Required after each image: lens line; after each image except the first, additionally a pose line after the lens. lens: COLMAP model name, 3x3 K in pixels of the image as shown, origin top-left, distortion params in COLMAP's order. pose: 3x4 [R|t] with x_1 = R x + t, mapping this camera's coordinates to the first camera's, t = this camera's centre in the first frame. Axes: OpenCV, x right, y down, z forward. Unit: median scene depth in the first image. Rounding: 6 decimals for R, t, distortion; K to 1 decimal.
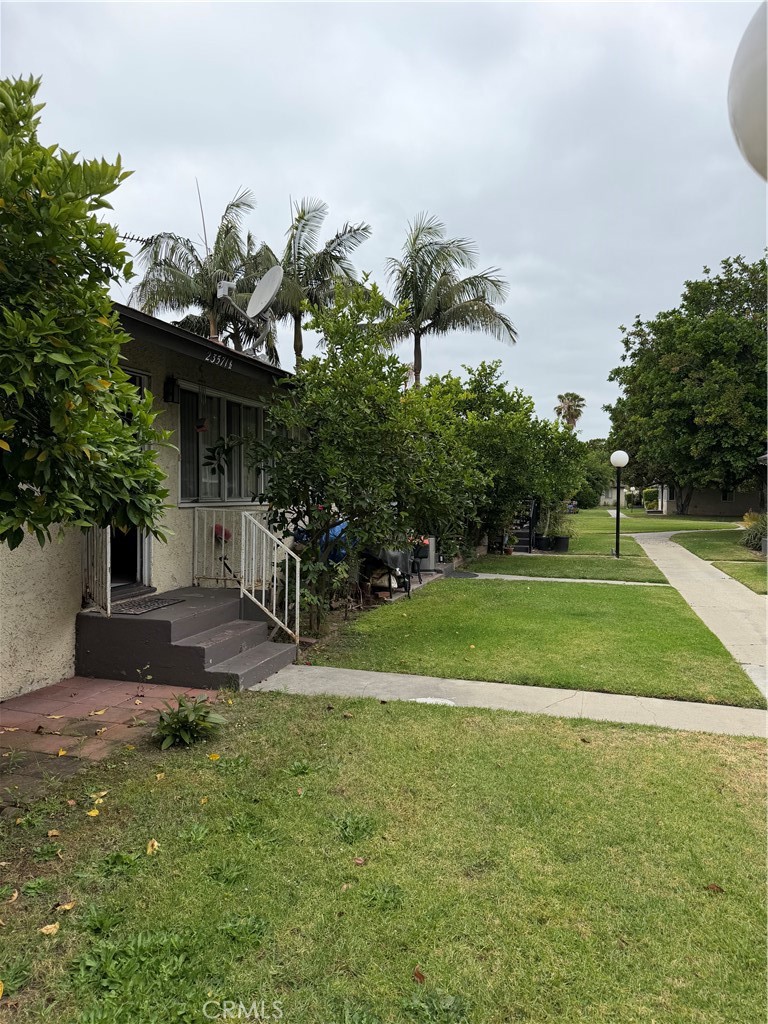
lens RADIAL K [[707.7, 0, 385.9], [0, 707.7, 491.3], [0, 0, 1]] dist [0.131331, -0.226029]
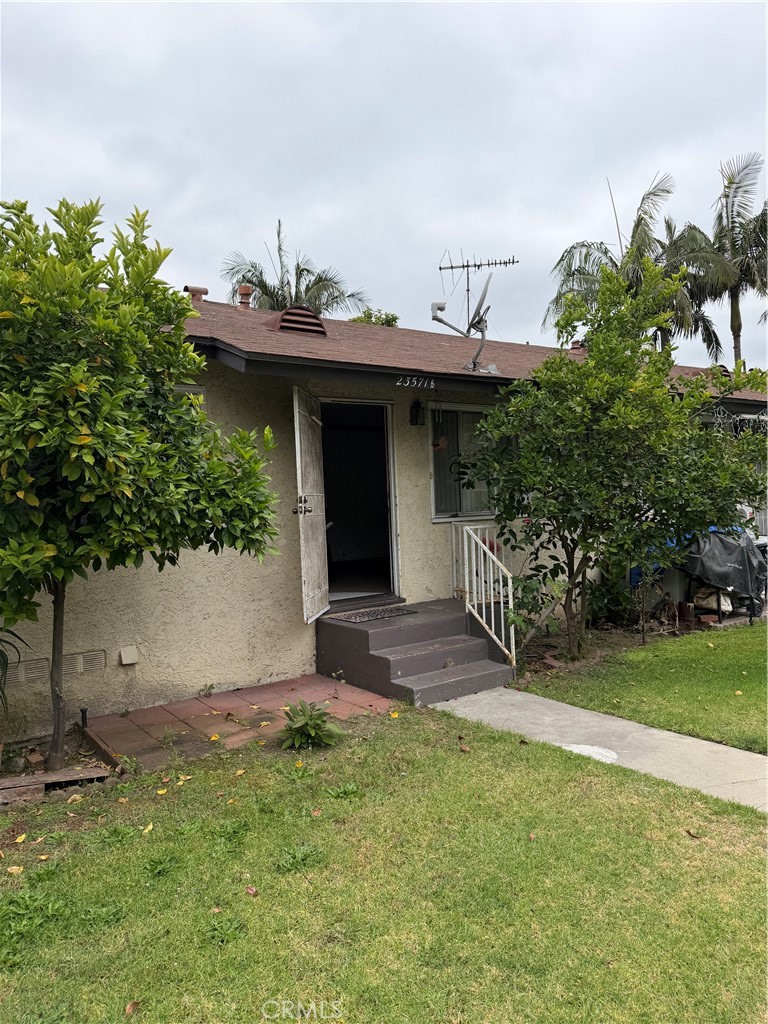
lens RADIAL K [[707.7, 0, 385.9], [0, 707.7, 491.3], [0, 0, 1]] dist [0.131331, -0.226029]
pose [[0.785532, -0.053205, -0.616530, 0.352586], [0.048853, 0.998519, -0.023926, -0.002354], [0.616890, -0.011324, 0.786968, 0.159262]]
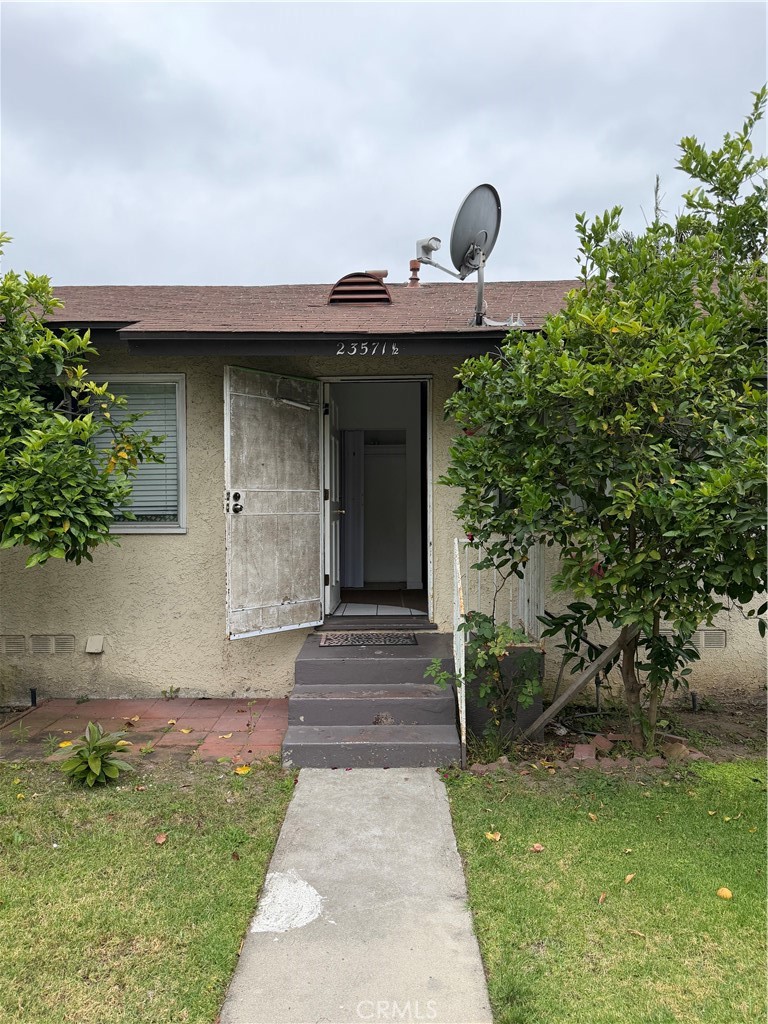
lens RADIAL K [[707.7, 0, 385.9], [0, 707.7, 491.3], [0, 0, 1]] dist [0.131331, -0.226029]
pose [[0.267008, -0.029755, -0.963235, 0.524243], [0.008188, 0.999557, -0.028608, -0.000104], [0.963660, -0.000249, 0.267133, 0.785430]]
